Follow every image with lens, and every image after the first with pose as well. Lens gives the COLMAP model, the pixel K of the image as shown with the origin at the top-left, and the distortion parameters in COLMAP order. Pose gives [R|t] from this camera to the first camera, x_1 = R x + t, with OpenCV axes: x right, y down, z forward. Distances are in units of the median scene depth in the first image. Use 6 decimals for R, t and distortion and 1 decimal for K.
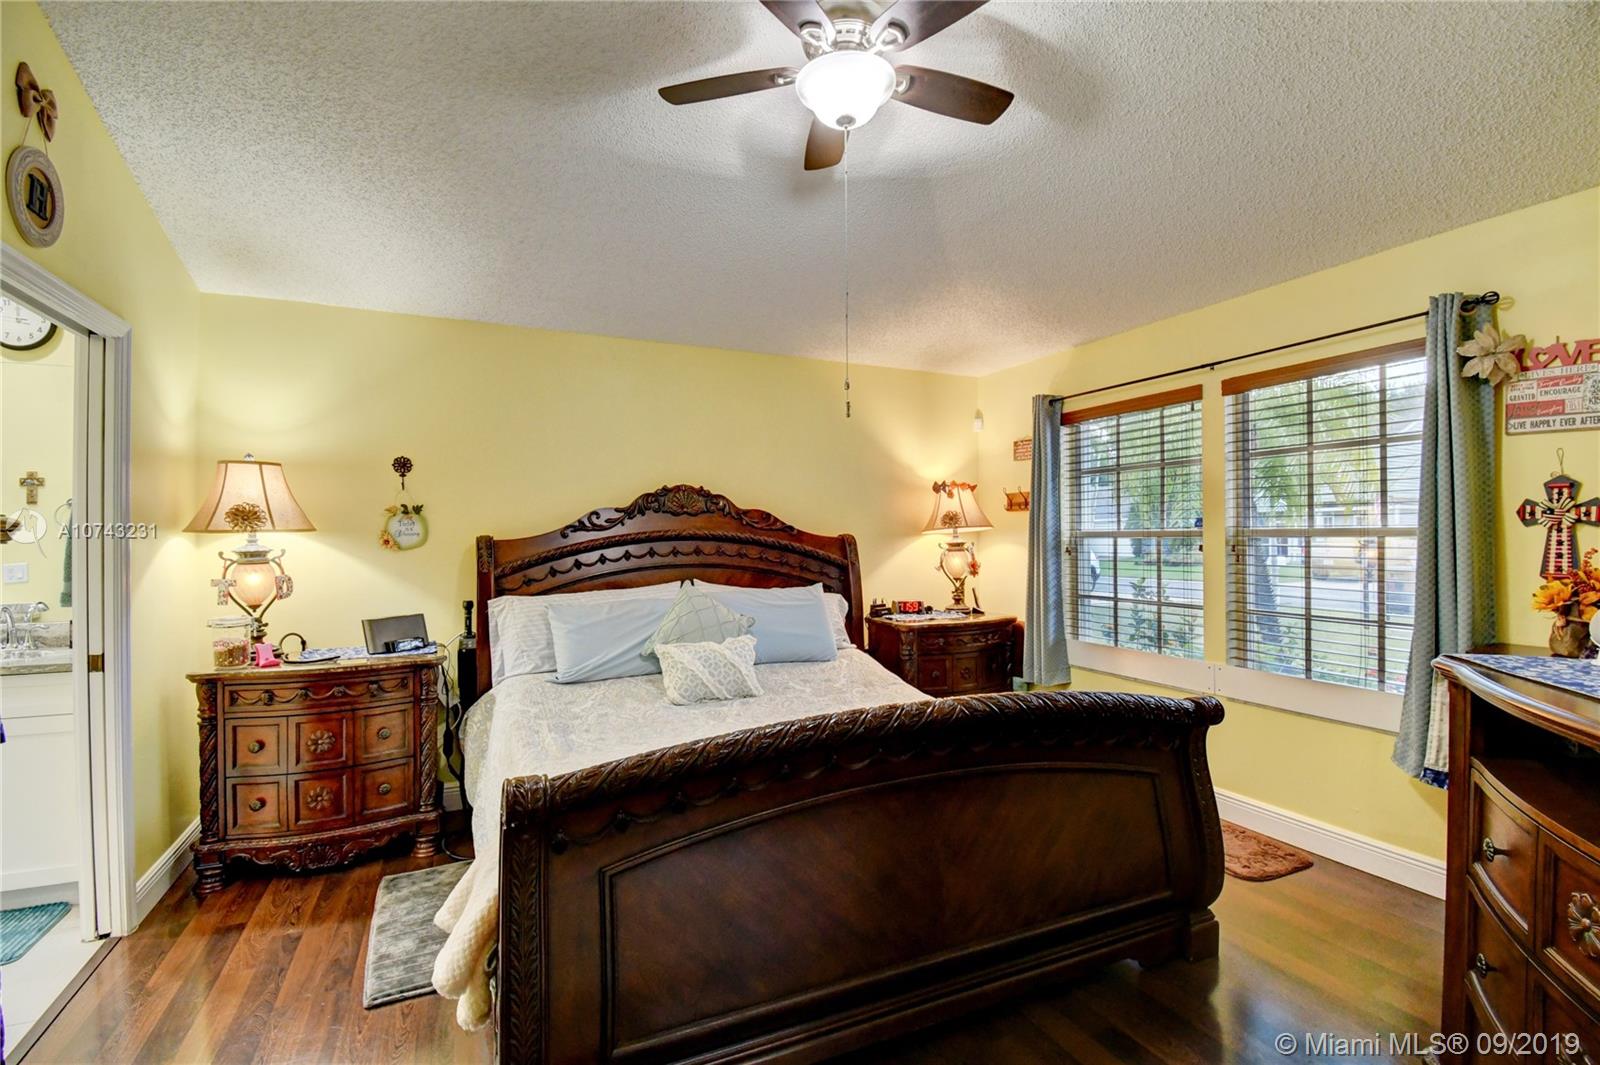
lens RADIAL K [[713.8, 0, 795.8], [0, 713.8, 530.8], [0, 0, 1]] dist [0.023859, -0.030178]
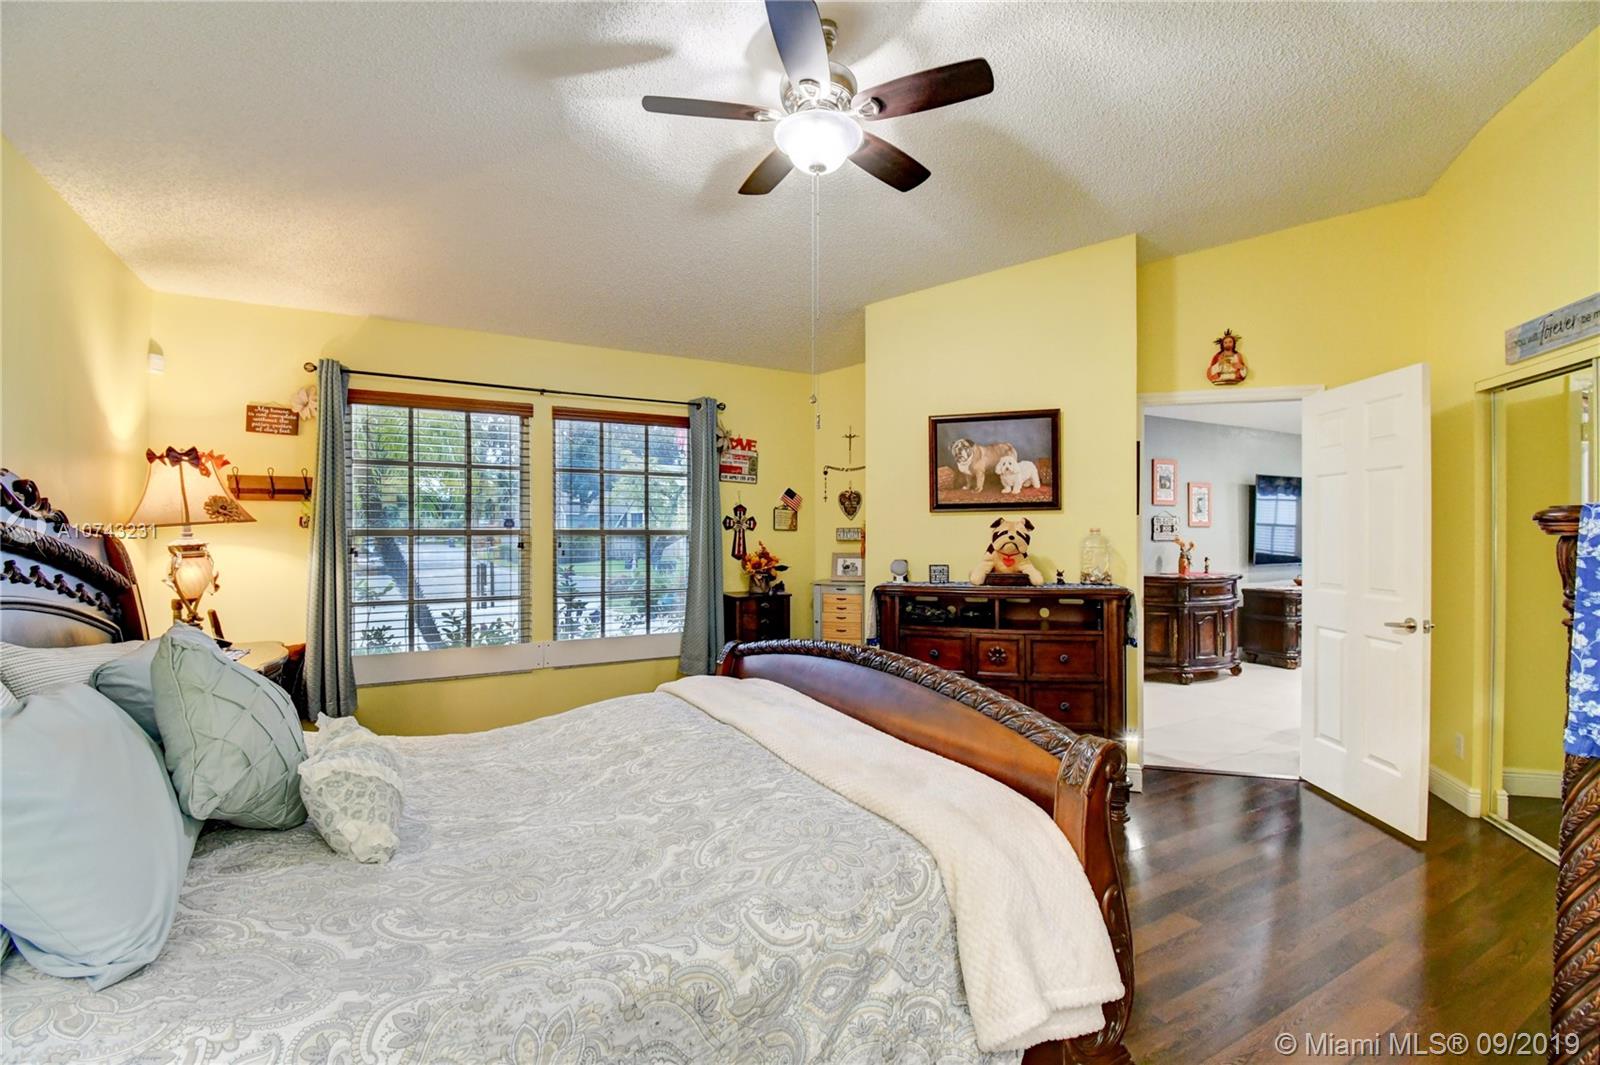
lens RADIAL K [[713.8, 0, 795.8], [0, 713.8, 530.8], [0, 0, 1]] dist [0.023859, -0.030178]
pose [[-0.078935, 0.010700, 0.996822, -0.780247], [-0.006431, 0.999916, -0.011243, 0.013867], [-0.996859, -0.007298, -0.078859, 0.833172]]
